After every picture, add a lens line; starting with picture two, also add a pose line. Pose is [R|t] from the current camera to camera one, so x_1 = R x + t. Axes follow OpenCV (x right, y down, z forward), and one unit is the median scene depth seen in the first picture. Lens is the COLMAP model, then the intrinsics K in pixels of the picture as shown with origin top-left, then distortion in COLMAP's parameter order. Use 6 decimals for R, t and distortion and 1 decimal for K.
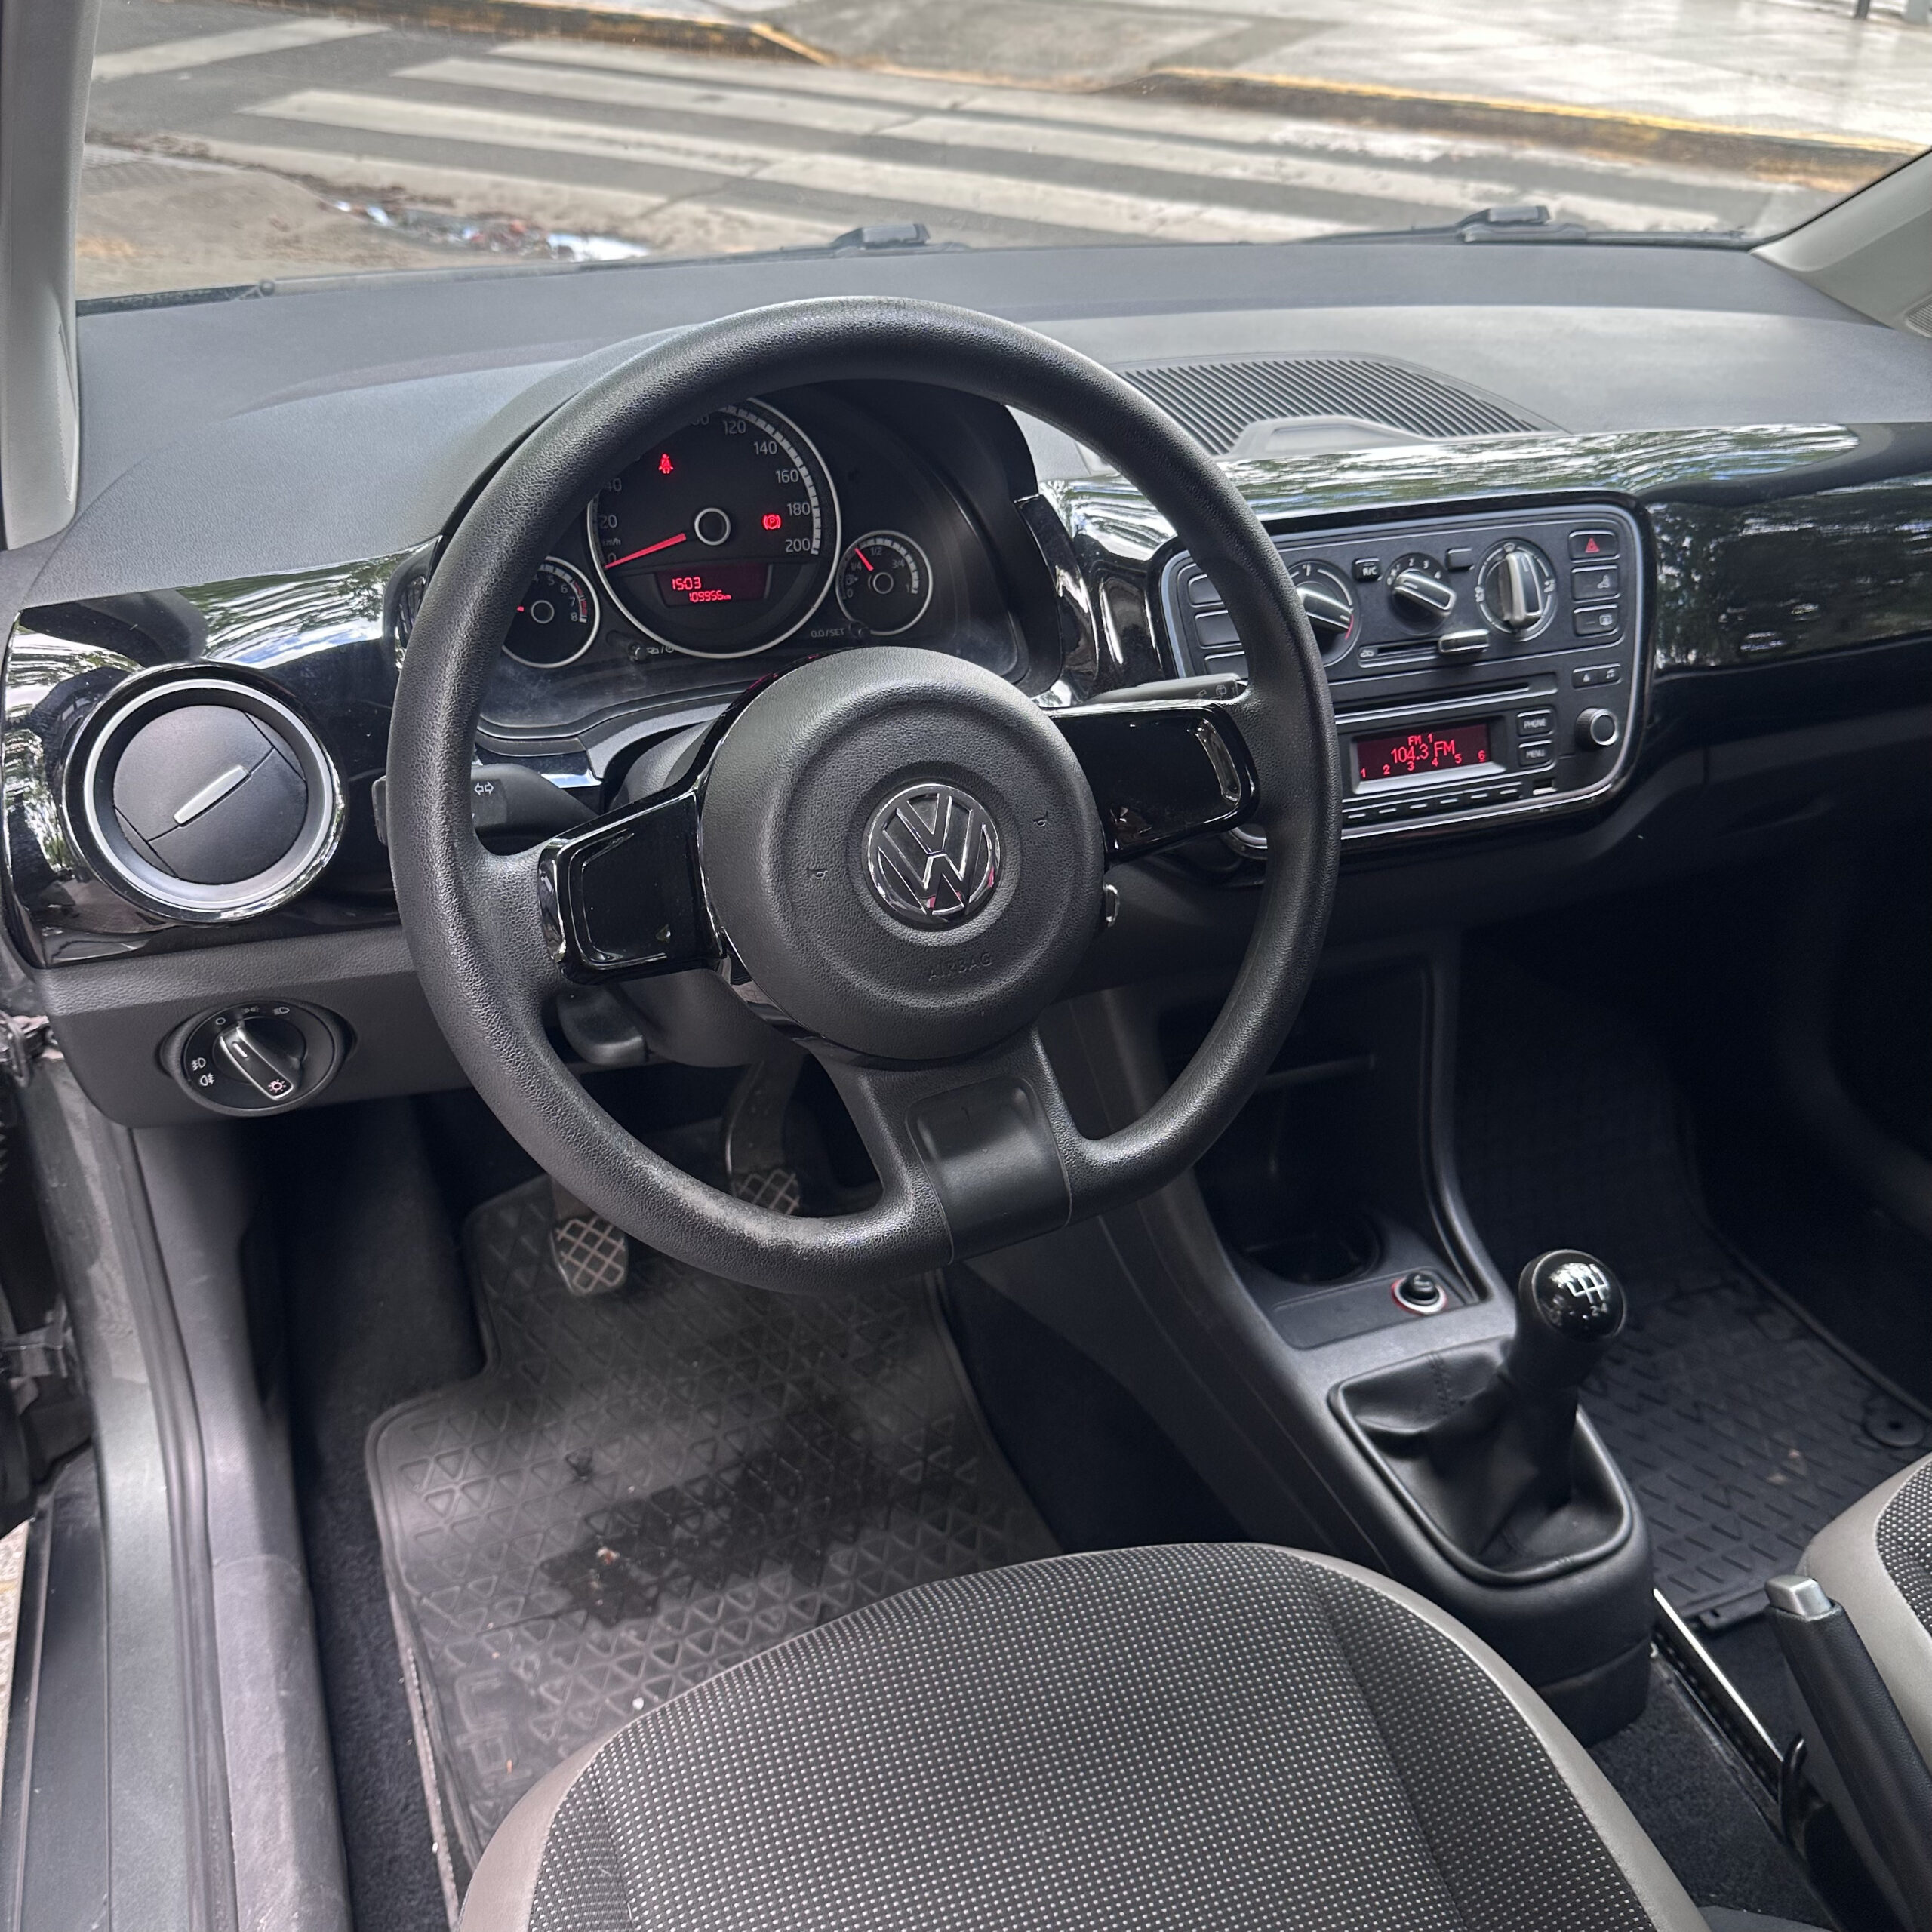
lens RADIAL K [[1896.2, 0, 968.1], [0, 1896.2, 967.0], [0, 0, 1]] dist [0.022953, 0.000000]
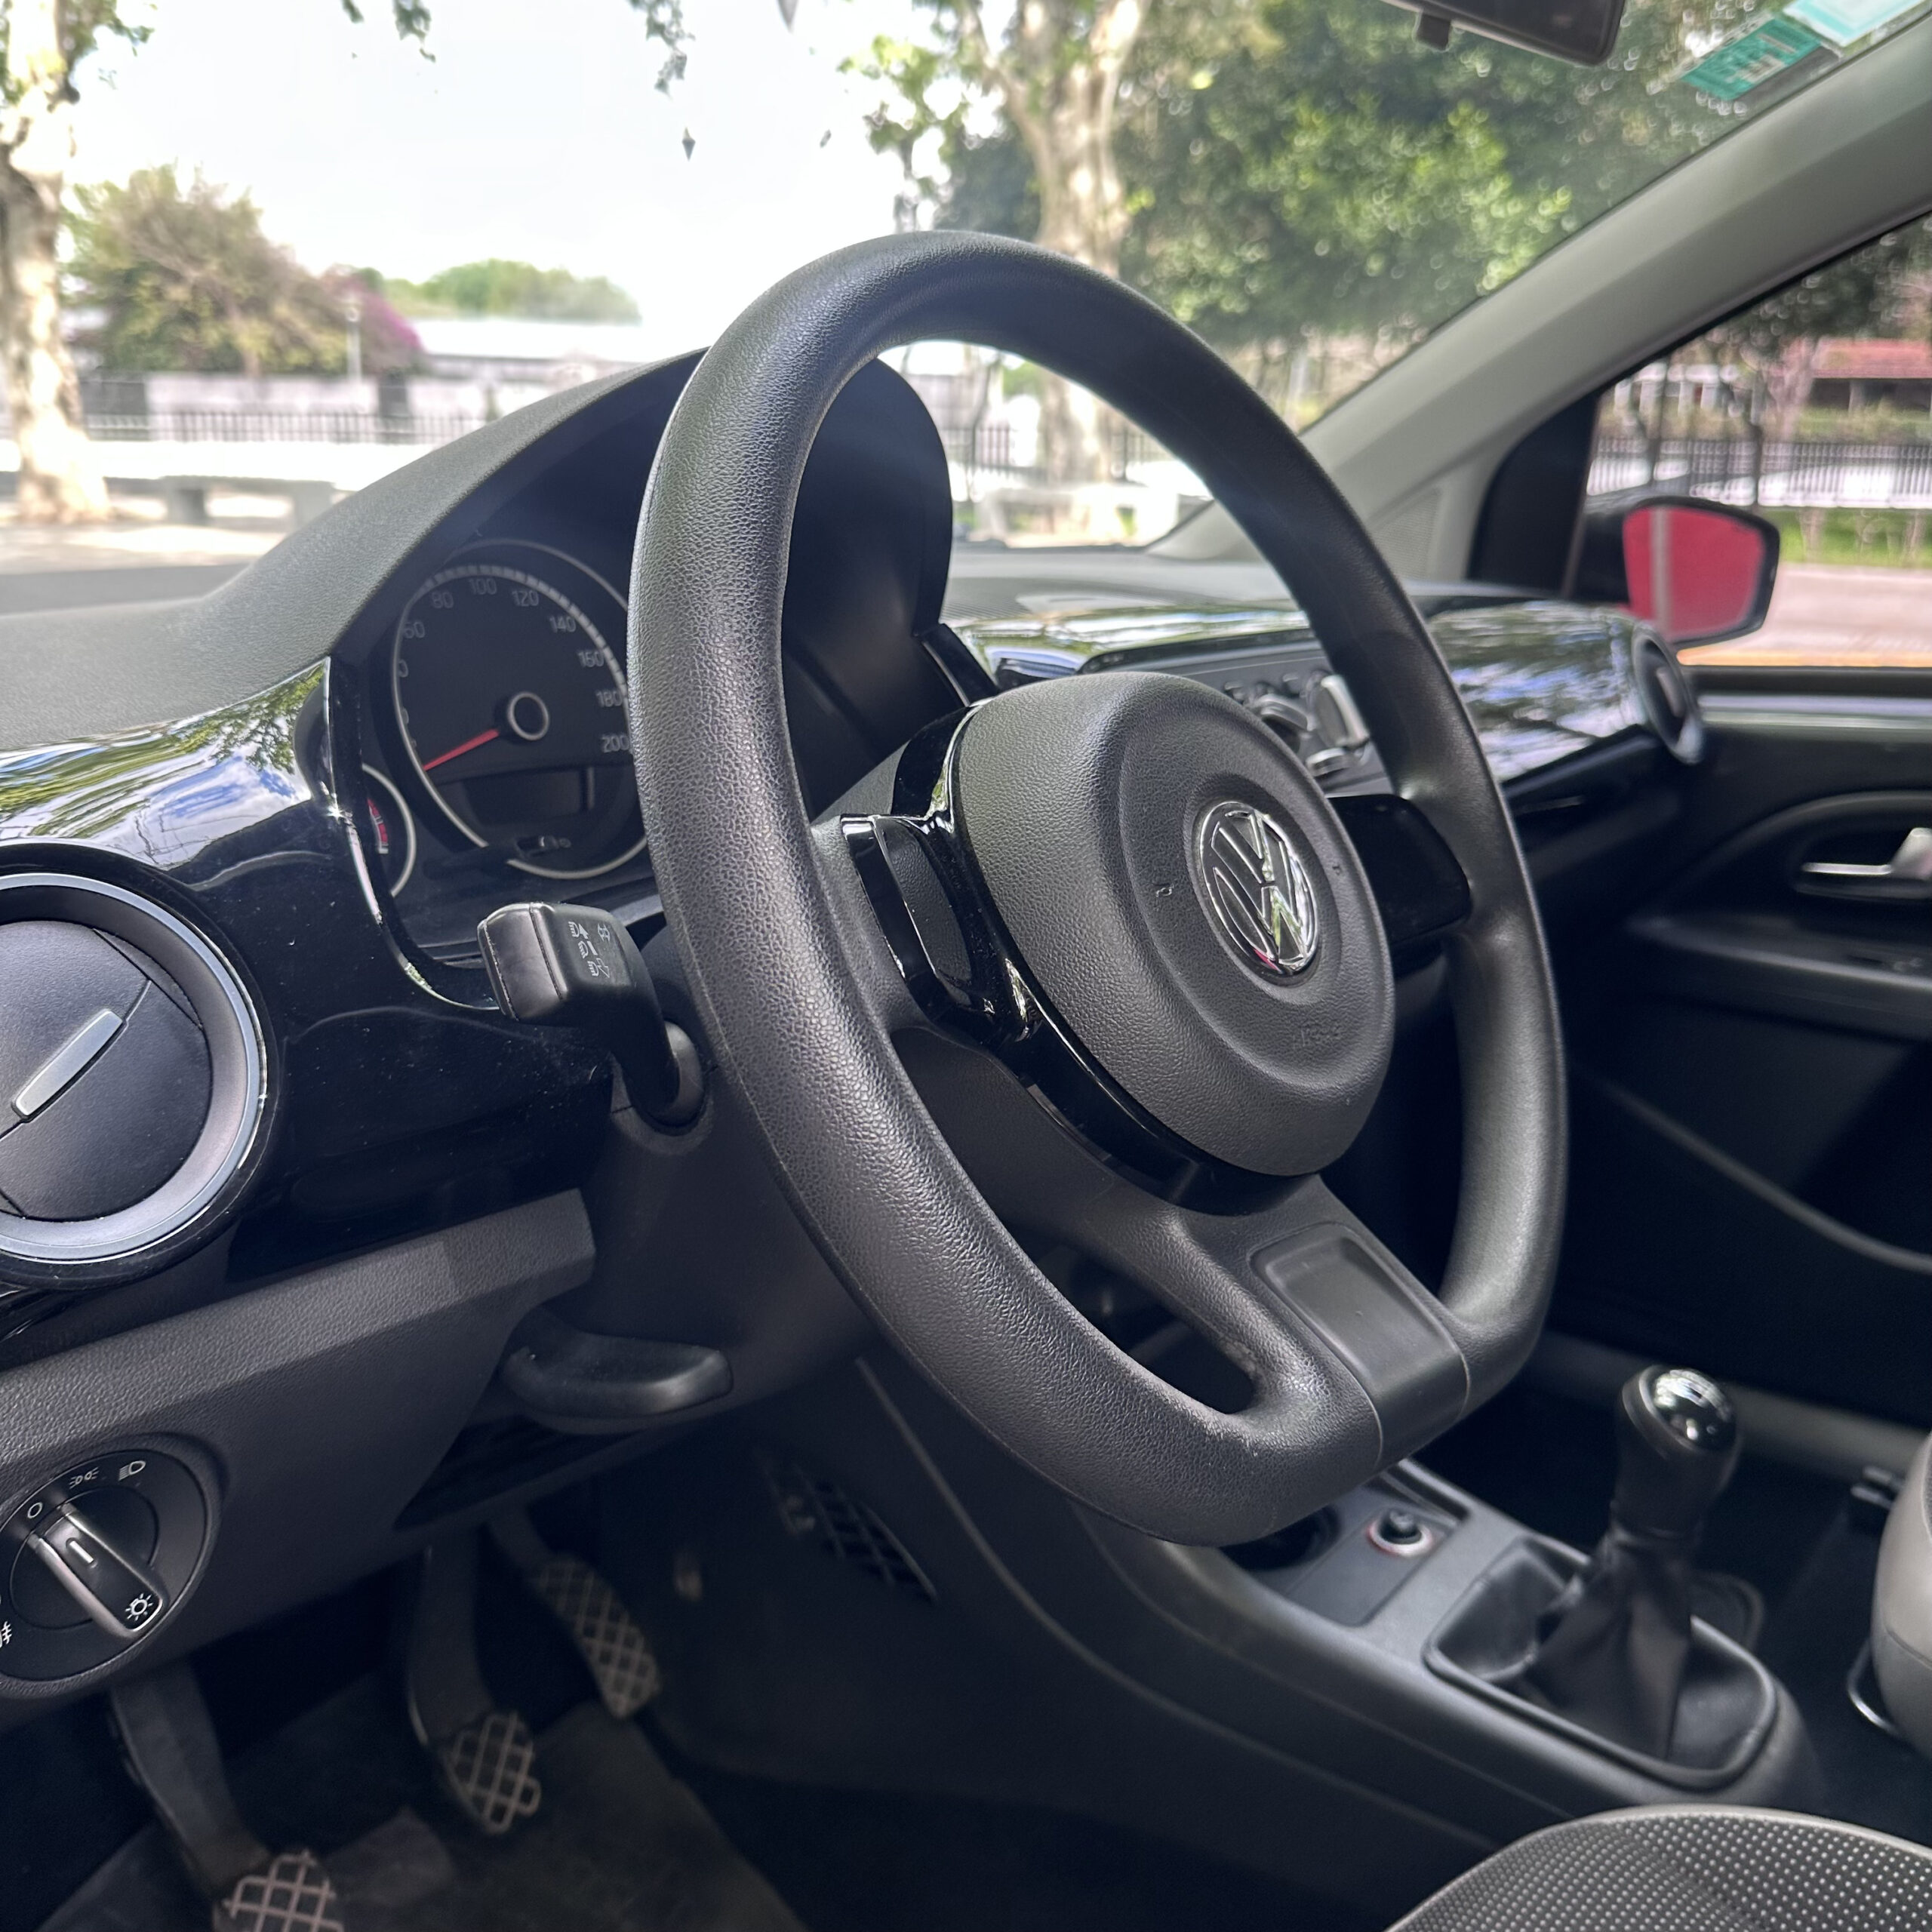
lens RADIAL K [[1896.2, 0, 965.5], [0, 1896.2, 964.5], [0, 0, 1]] dist [0.022953, 0.000000]
pose [[0.861308, -0.154919, 0.483889, -0.359676], [0.287493, 0.933855, -0.212752, 0.068507], [-0.418923, 0.322359, 0.848874, 0.315583]]
